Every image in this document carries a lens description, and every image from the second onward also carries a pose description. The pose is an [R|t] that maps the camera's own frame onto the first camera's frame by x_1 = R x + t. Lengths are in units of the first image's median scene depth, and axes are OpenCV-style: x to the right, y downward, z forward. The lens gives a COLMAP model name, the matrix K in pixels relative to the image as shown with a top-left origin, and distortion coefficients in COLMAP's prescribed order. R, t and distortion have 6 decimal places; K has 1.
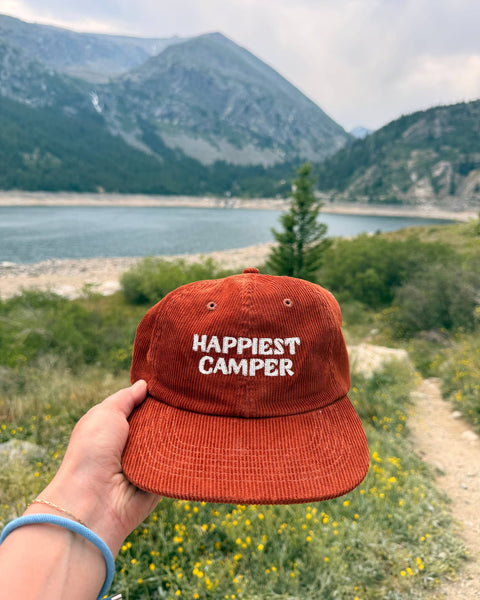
lens RADIAL K [[448.1, 0, 240.0], [0, 448.1, 300.0], [0, 0, 1]] dist [0.043747, -0.146672]
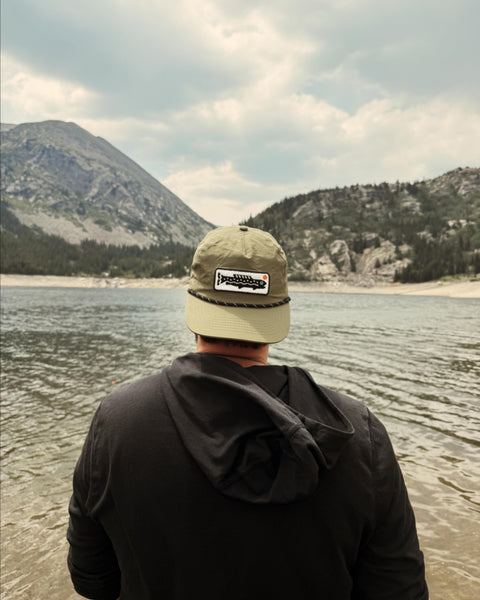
lens RADIAL K [[448.1, 0, 240.0], [0, 448.1, 300.0], [0, 0, 1]] dist [0.043747, -0.146672]
pose [[0.947092, -0.017100, 0.320506, -0.064807], [0.081436, 0.978705, -0.188427, -0.007944], [-0.310459, 0.204559, 0.928316, 0.152480]]
